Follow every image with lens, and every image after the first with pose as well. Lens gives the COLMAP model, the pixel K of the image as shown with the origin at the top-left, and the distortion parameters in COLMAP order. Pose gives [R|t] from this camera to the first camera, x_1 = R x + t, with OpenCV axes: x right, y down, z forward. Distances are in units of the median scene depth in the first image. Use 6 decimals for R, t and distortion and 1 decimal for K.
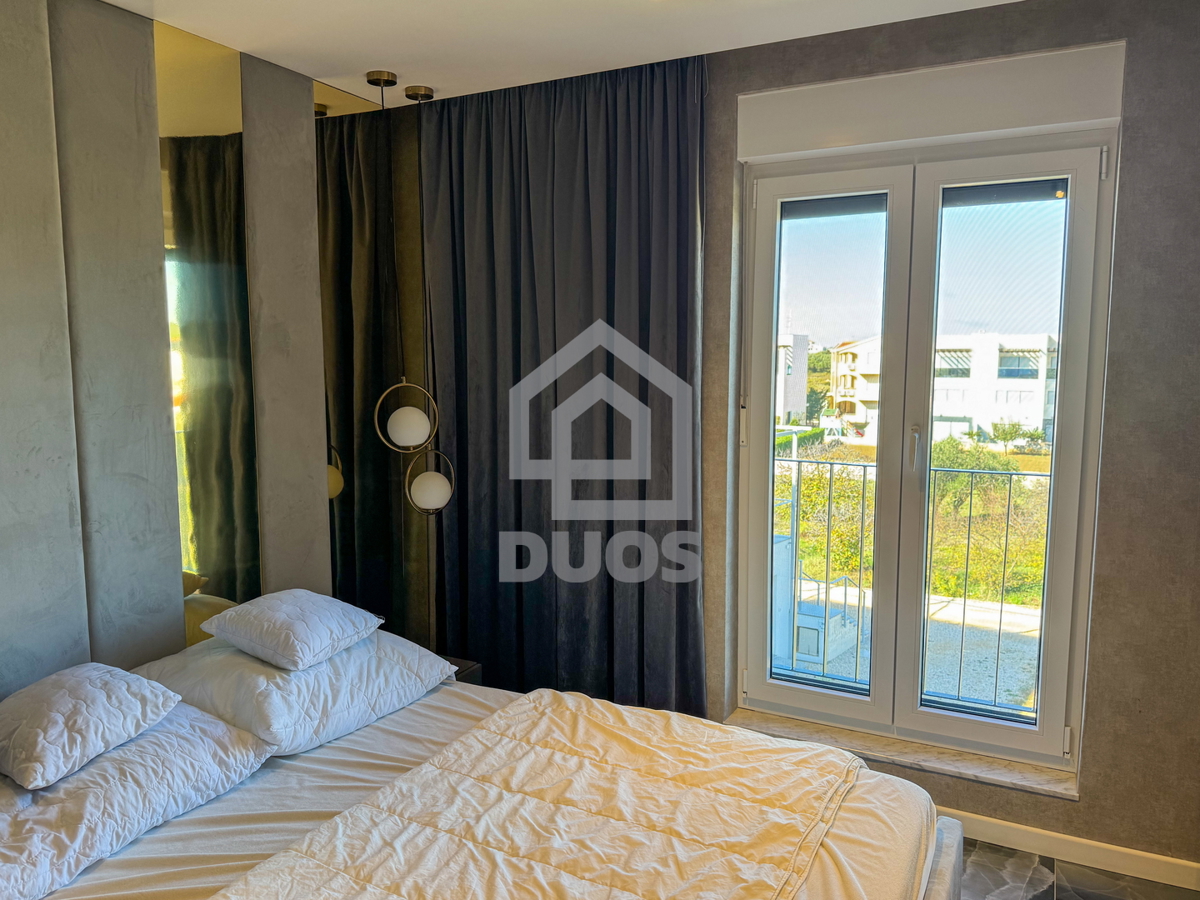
lens RADIAL K [[855.6, 0, 604.4], [0, 855.6, 436.4], [0, 0, 1]] dist [-0.023648, 0.001480]
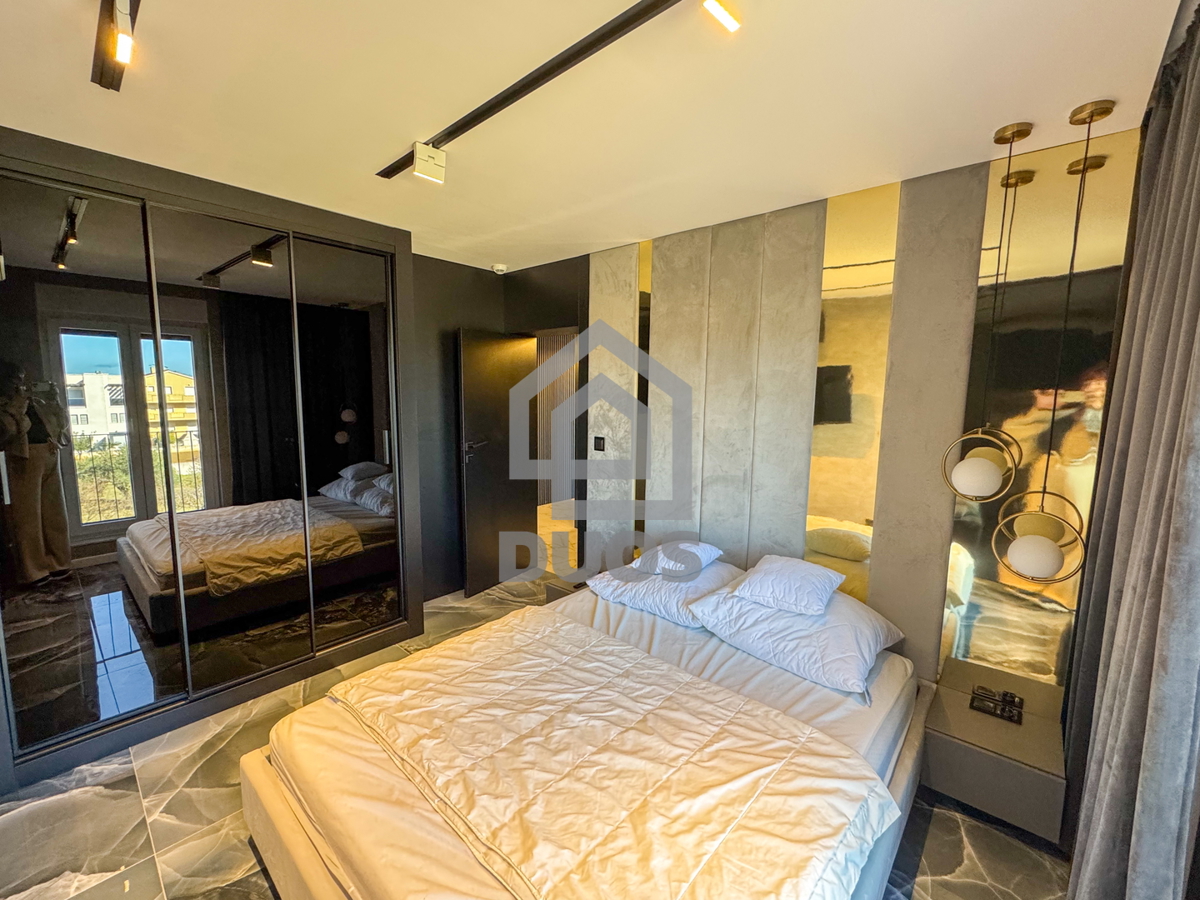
lens RADIAL K [[505.5, 0, 606.8], [0, 505.5, 444.0], [0, 0, 1]] dist [-0.002249, -0.000417]
pose [[-0.239380, 0.105586, -0.965168, 0.667316], [-0.110113, 0.984704, 0.135033, -0.126471], [0.964662, 0.138602, -0.224091, 1.036912]]
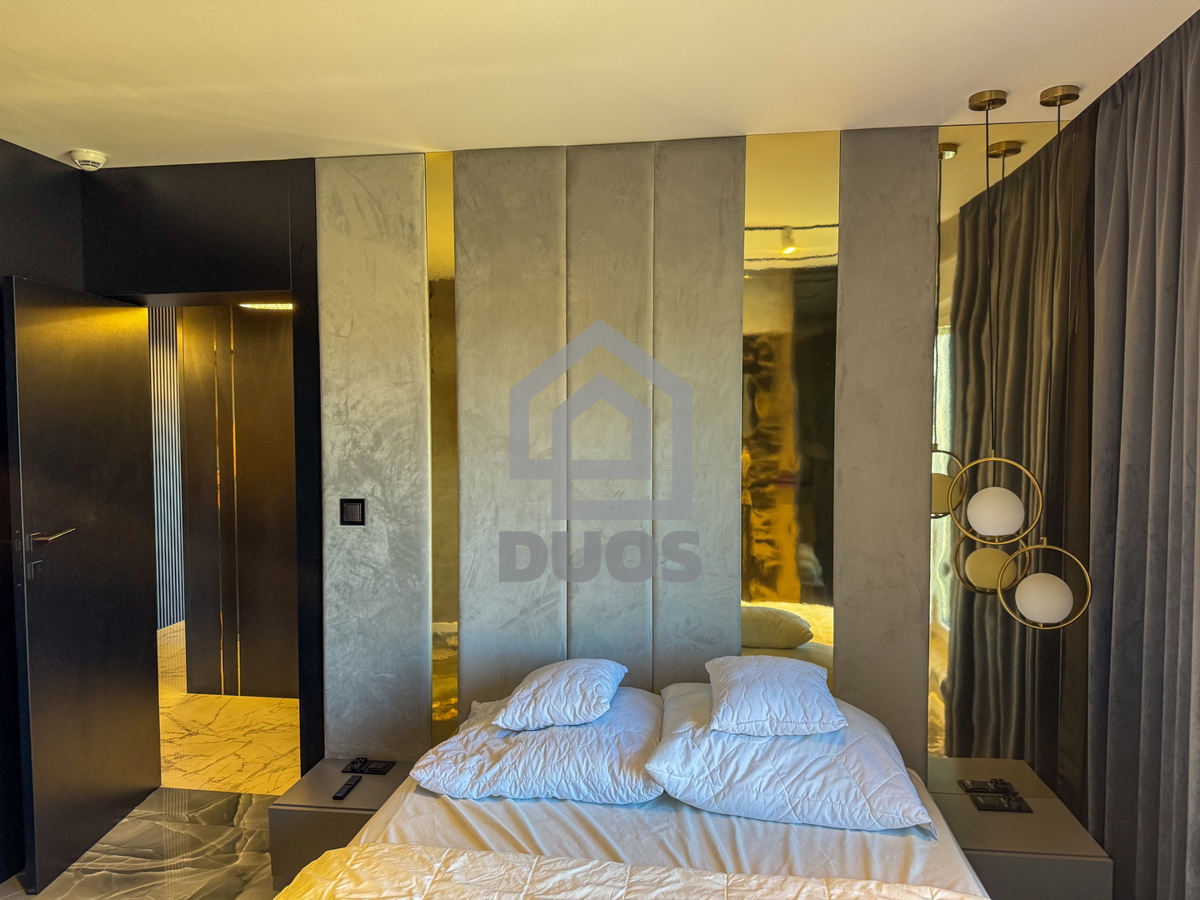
lens RADIAL K [[847.7, 0, 603.1], [0, 847.7, 442.9], [0, 0, 1]] dist [0.107630, -0.139980]
pose [[0.331728, 0.038742, -0.942579, 0.624404], [-0.094353, 0.995509, 0.007711, -0.074302], [0.938645, 0.086377, 0.333893, 0.548290]]
